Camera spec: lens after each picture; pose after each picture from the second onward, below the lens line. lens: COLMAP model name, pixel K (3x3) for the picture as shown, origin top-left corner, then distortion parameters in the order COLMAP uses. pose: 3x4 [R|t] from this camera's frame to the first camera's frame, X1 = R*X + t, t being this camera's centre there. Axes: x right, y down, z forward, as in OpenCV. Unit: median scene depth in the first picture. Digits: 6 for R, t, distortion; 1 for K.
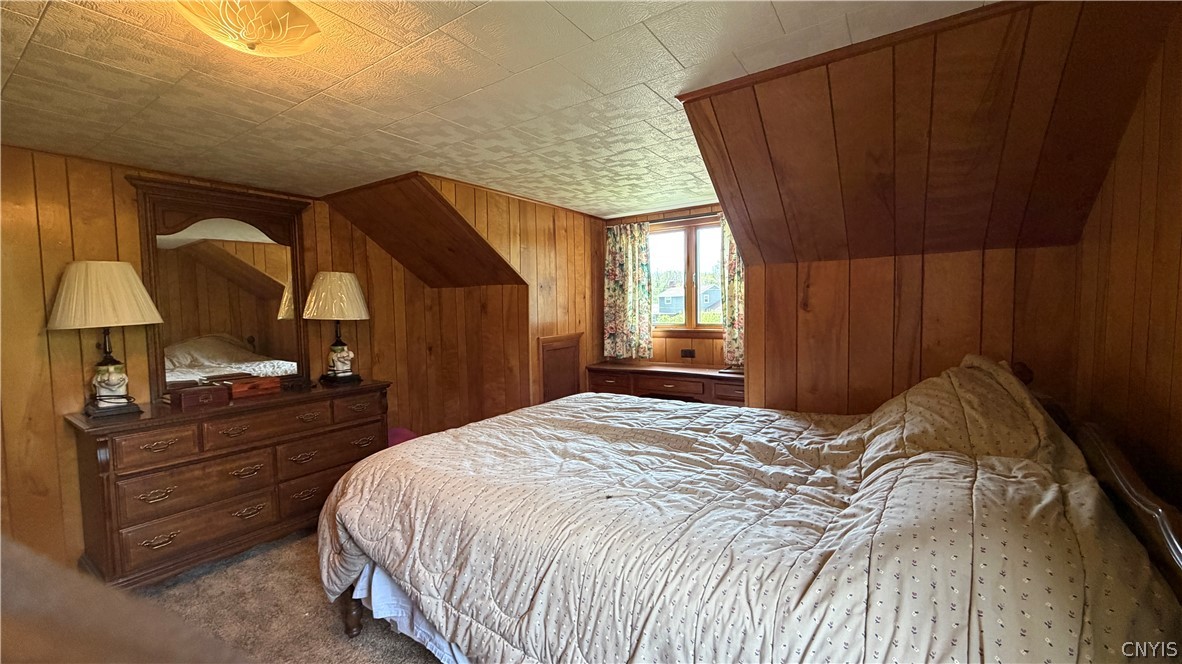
lens RADIAL K [[471.5, 0, 588.3], [0, 471.5, 332.7], [0, 0, 1]] dist [0.002322, 0.000429]
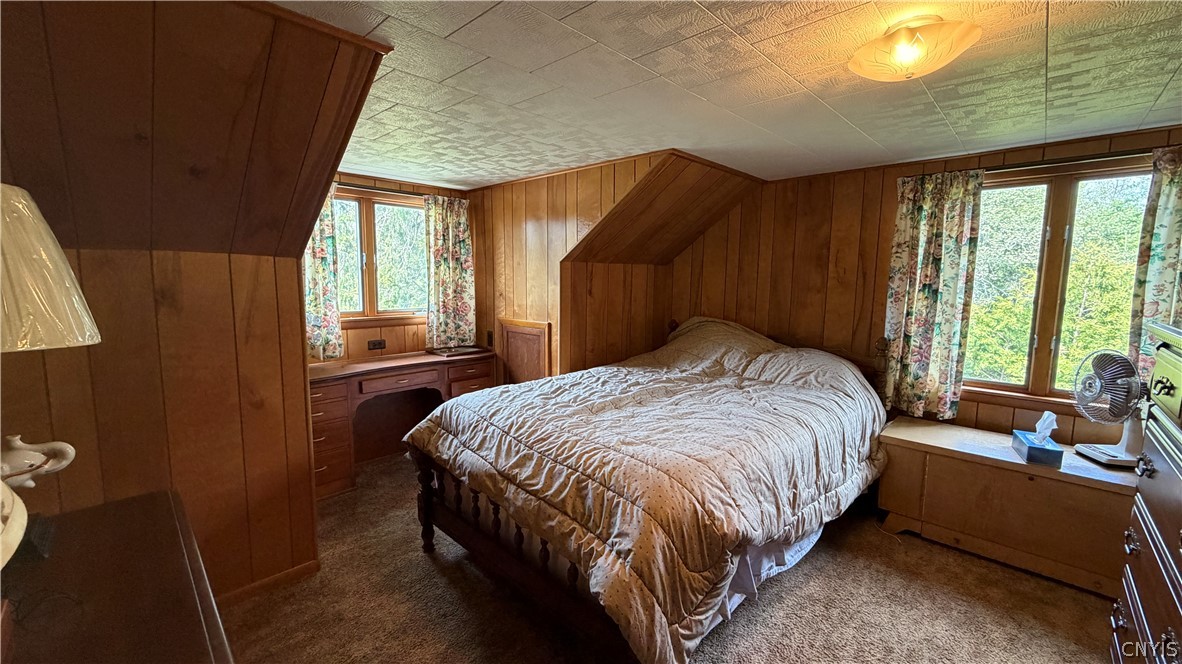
lens RADIAL K [[471.5, 0, 588.2], [0, 471.5, 332.3], [0, 0, 1]] dist [0.002322, 0.000429]
pose [[0.169165, -0.088541, 0.981603, -0.815713], [0.043365, 0.995661, 0.082336, -0.048232], [-0.984633, 0.028639, 0.172270, 0.640651]]
